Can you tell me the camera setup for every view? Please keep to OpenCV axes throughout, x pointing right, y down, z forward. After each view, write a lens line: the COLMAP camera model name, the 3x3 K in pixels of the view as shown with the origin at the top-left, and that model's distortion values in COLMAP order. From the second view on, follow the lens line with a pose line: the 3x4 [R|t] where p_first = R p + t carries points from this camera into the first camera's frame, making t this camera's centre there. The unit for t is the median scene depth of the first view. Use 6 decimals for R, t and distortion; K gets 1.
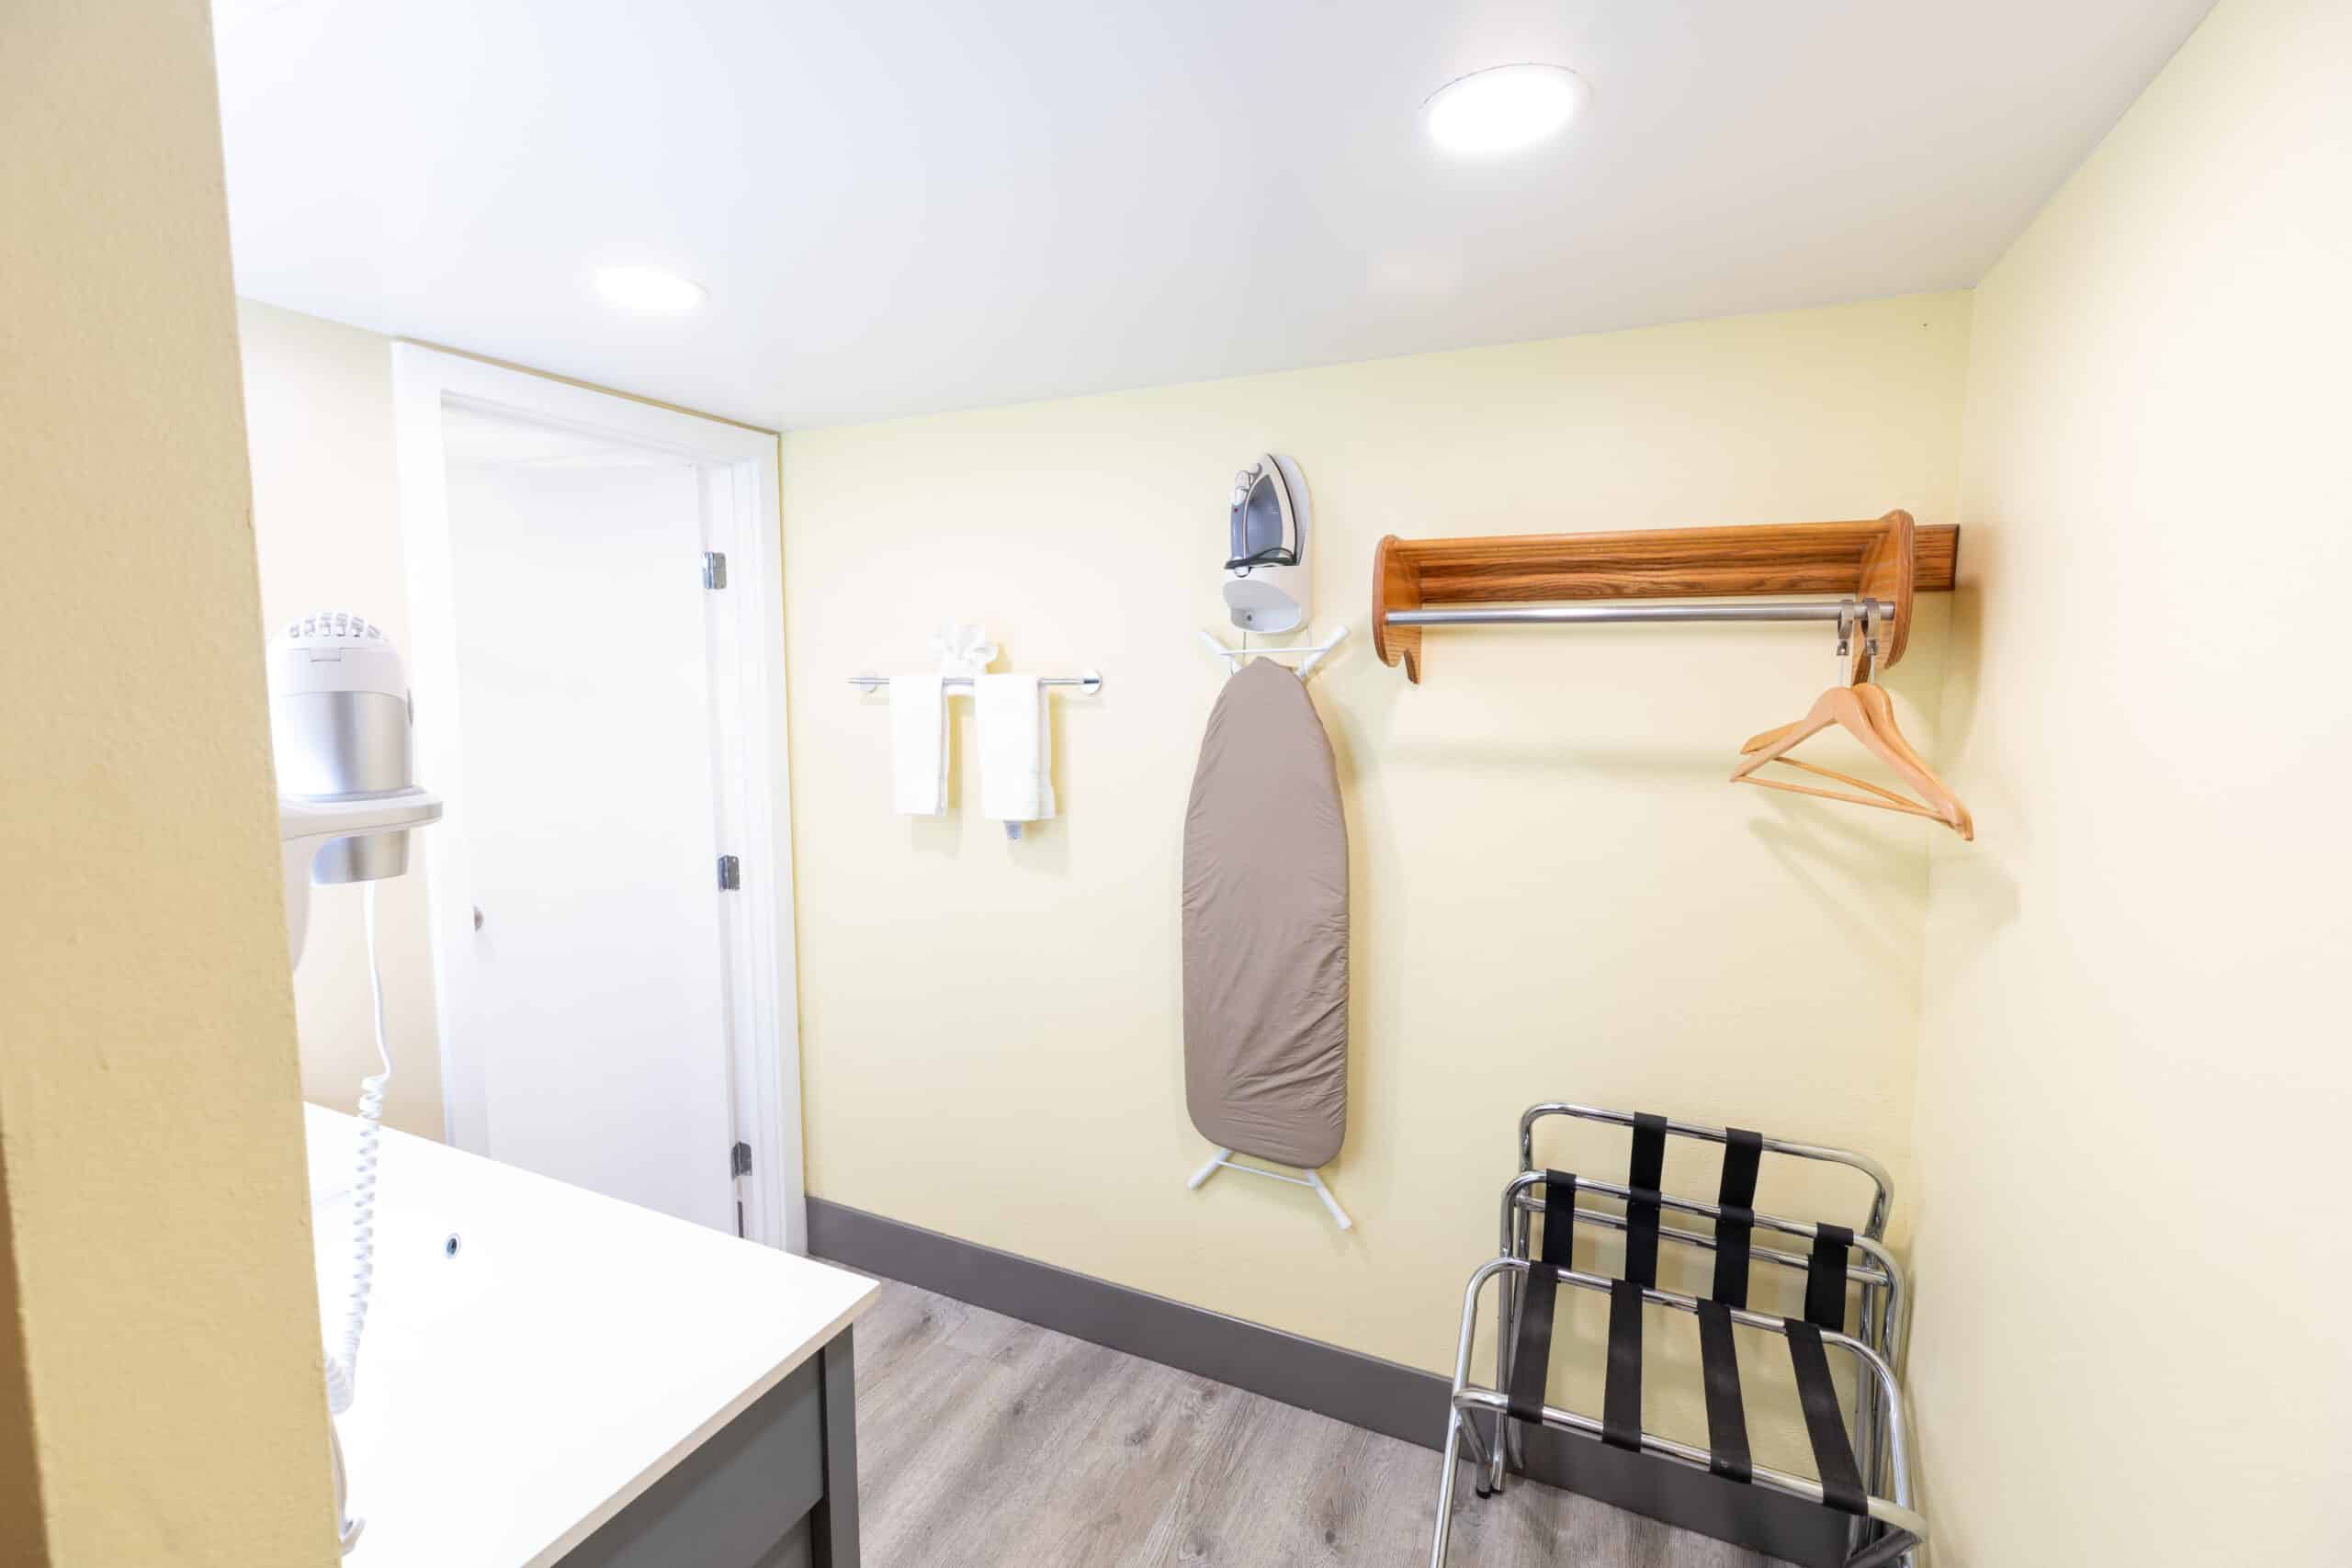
lens RADIAL K [[1056.4, 0, 1171.5], [0, 1056.4, 791.4], [0, 0, 1]] dist [-0.003095, -0.000112]
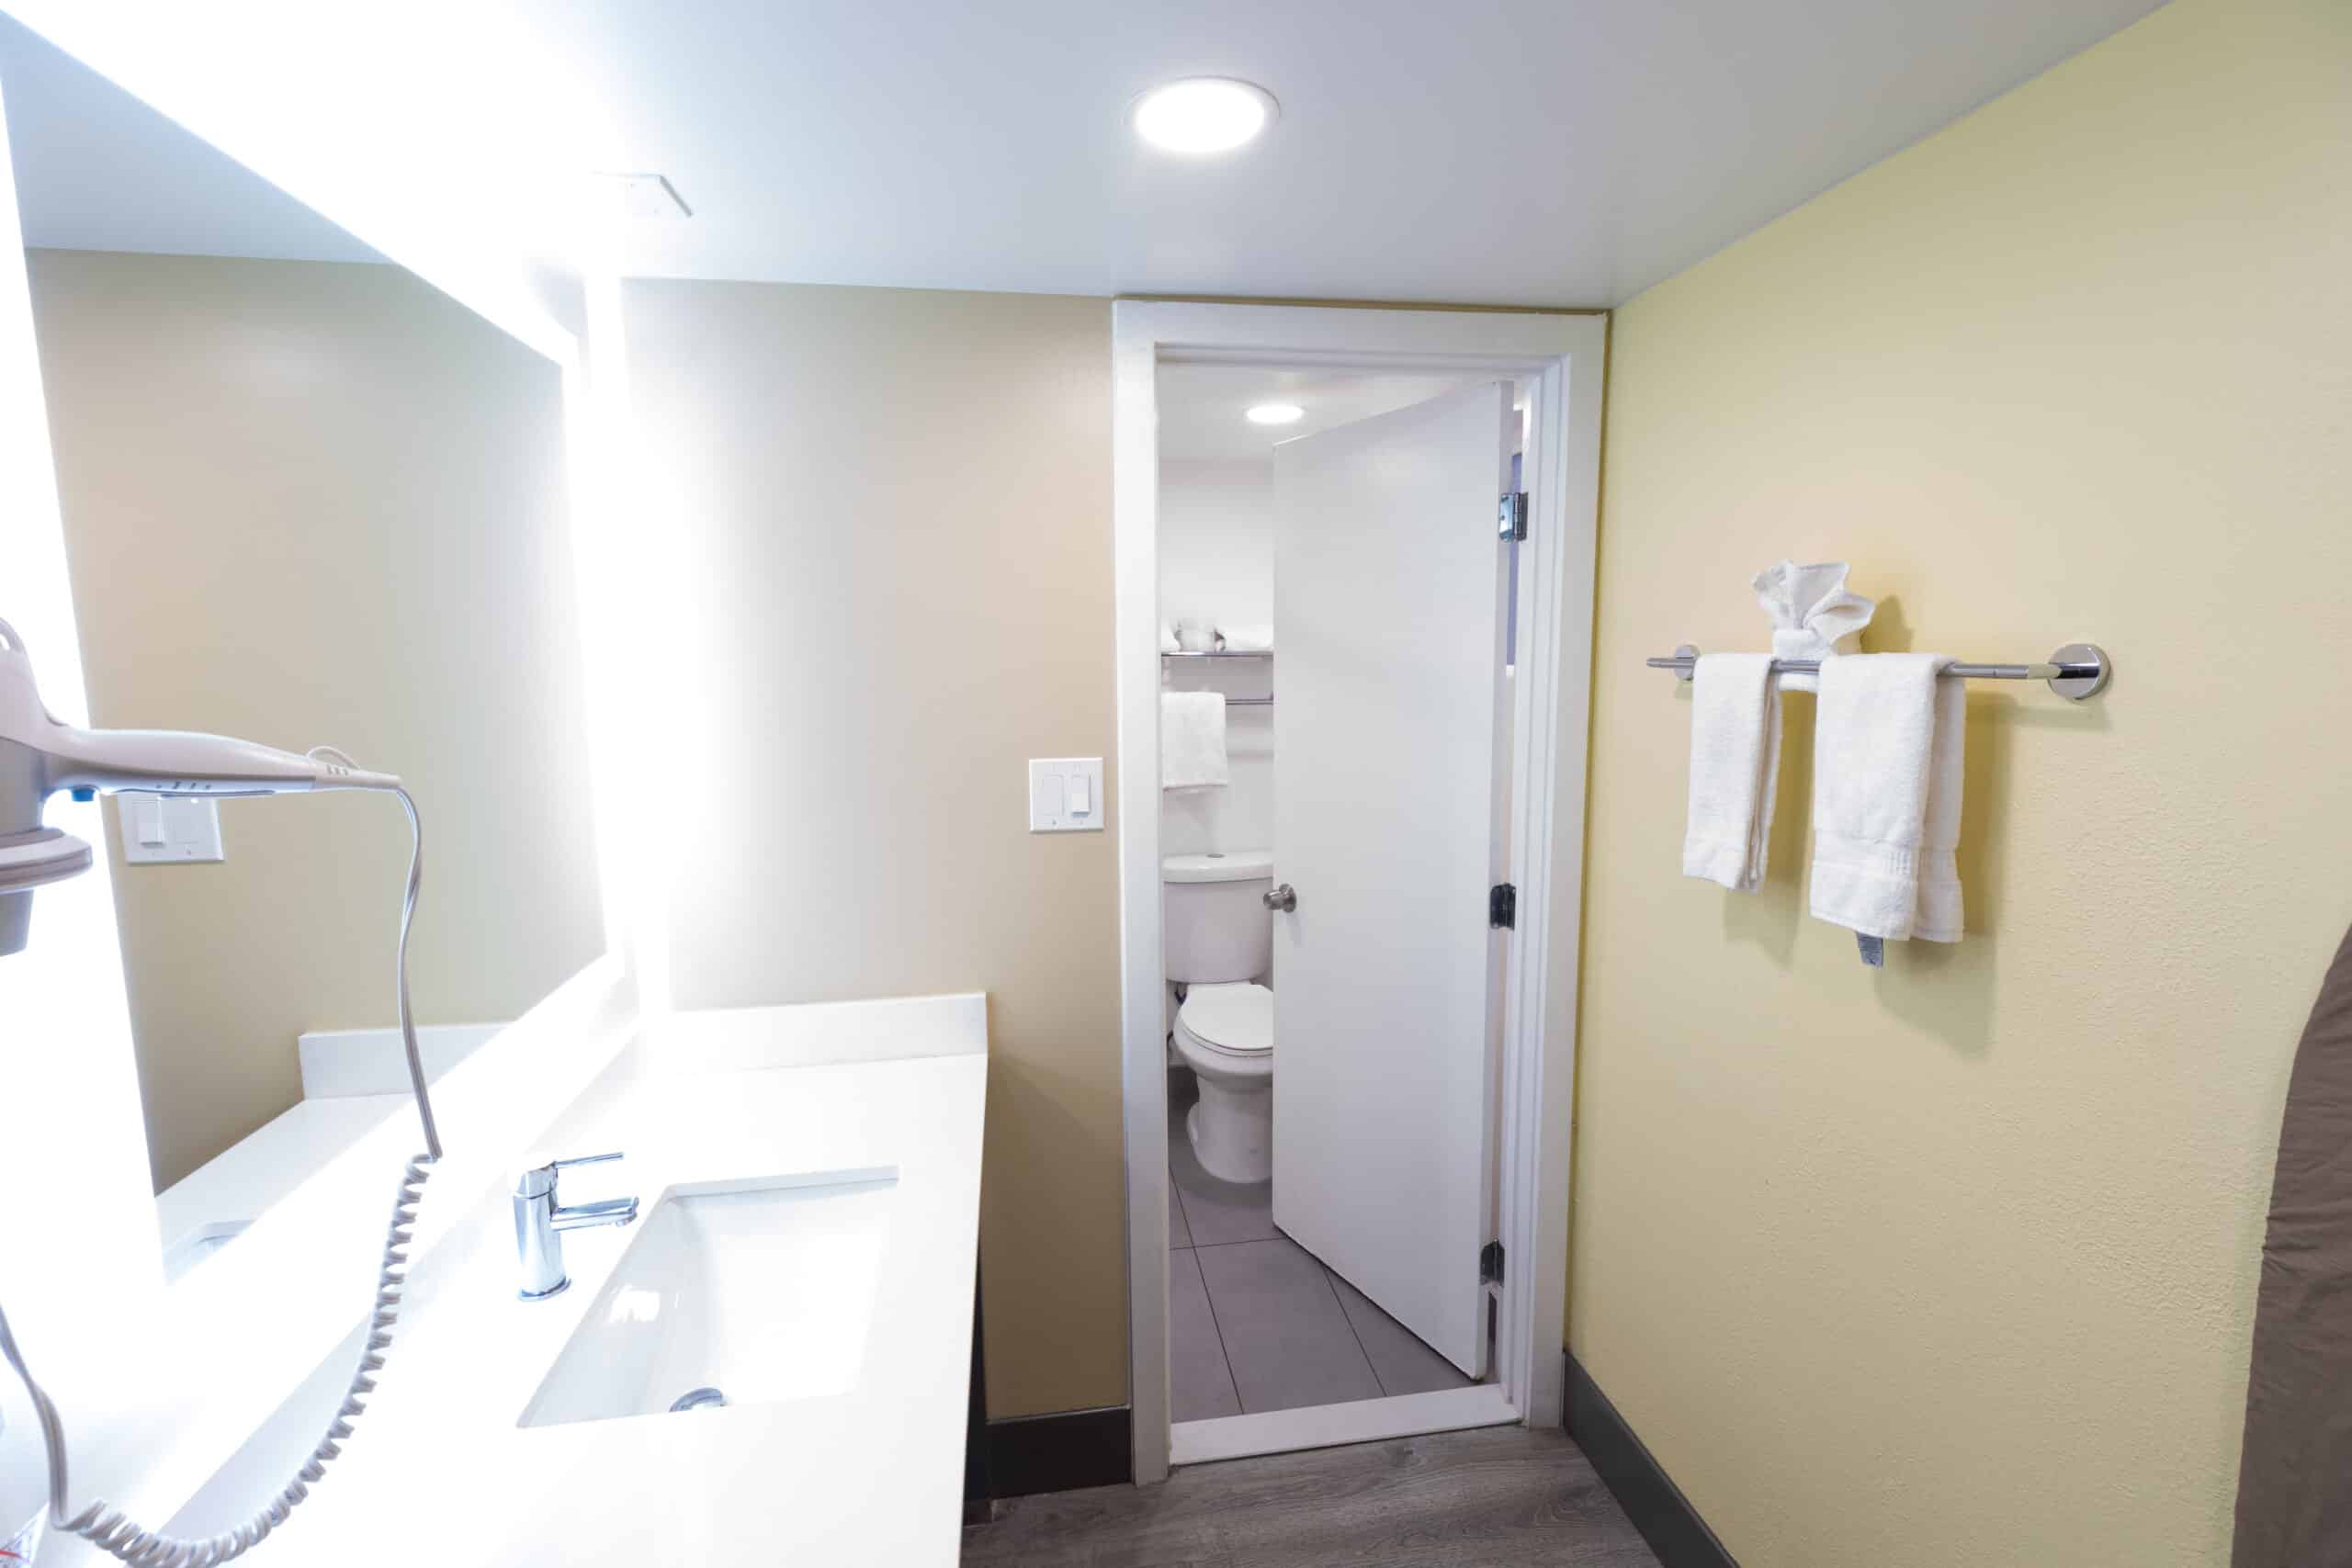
lens RADIAL K [[1046.1, 0, 1170.8], [0, 1046.1, 772.4], [0, 0, 1]] dist [0.002840, 0.000459]
pose [[0.542882, 0.101028, -0.833710, 0.091993], [-0.089068, 0.994065, 0.062462, -0.052571], [0.835073, 0.040348, 0.548658, 0.410955]]
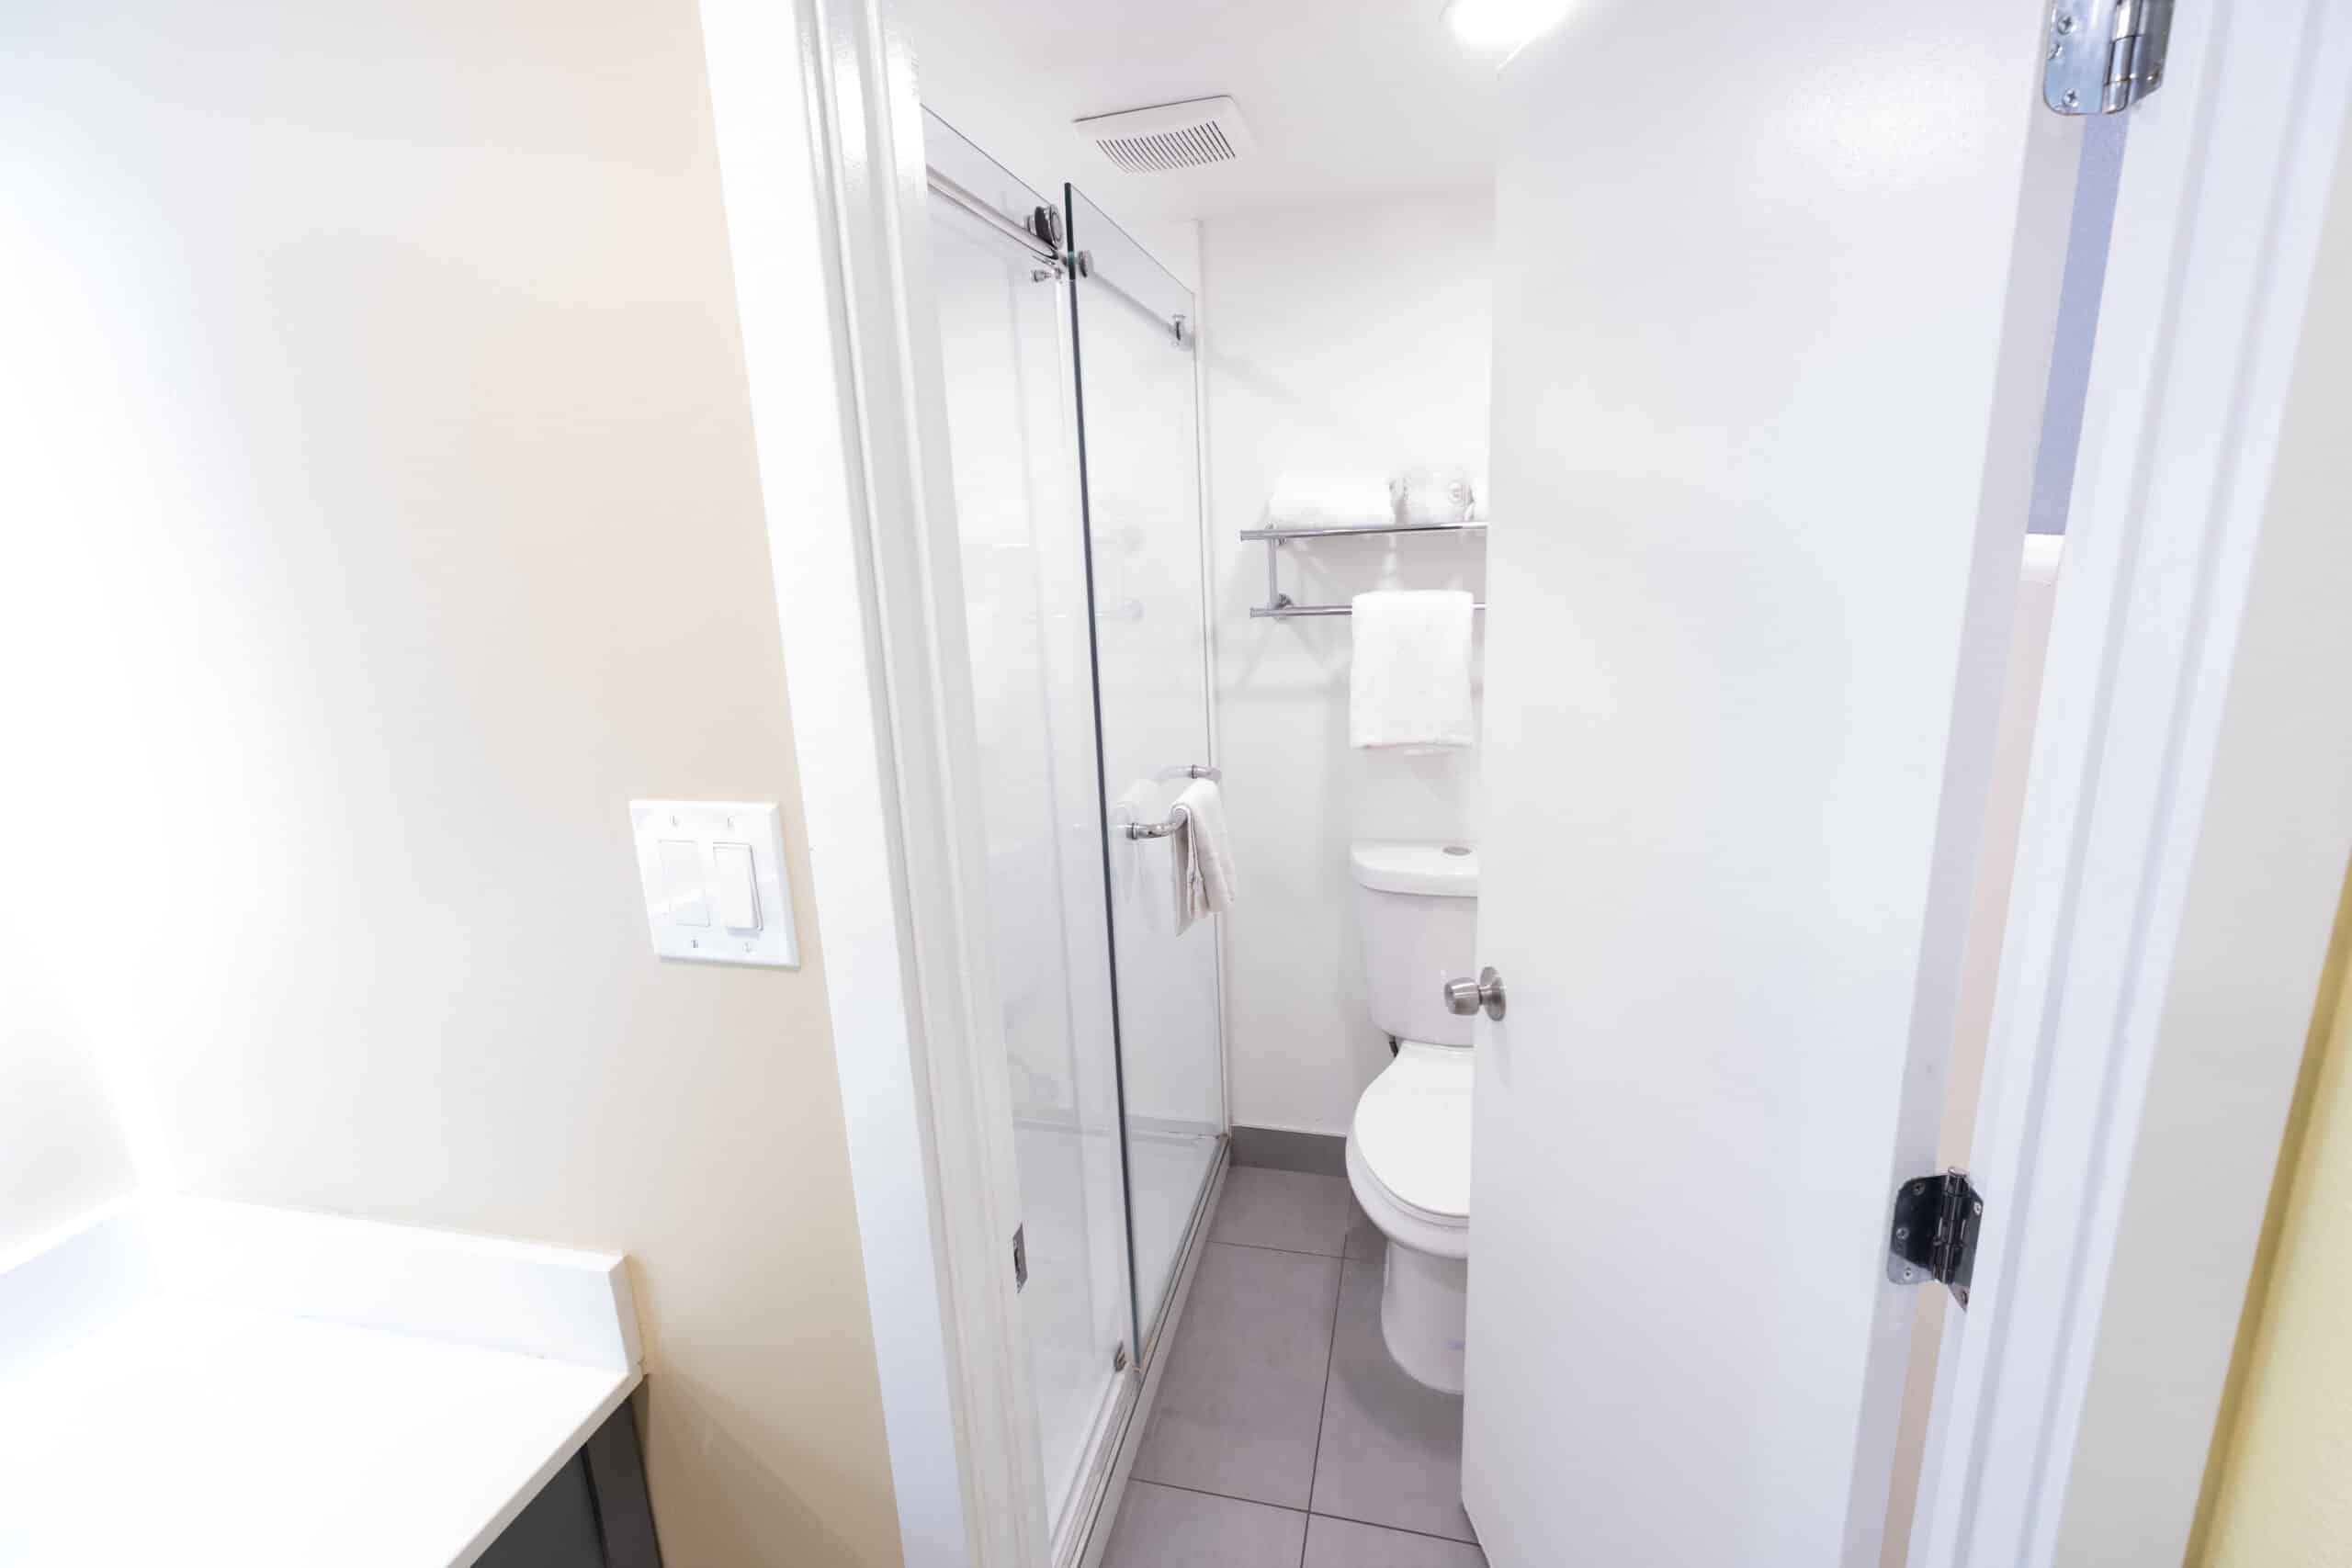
lens RADIAL K [[1035.8, 0, 1174.5], [0, 1035.8, 789.3], [0, 0, 1]] dist [0.000923, -0.000002]
pose [[0.172735, 0.232685, -0.957090, -0.244769], [-0.064788, 0.972276, 0.224684, -0.092990], [0.982835, 0.023198, 0.183021, 0.838673]]
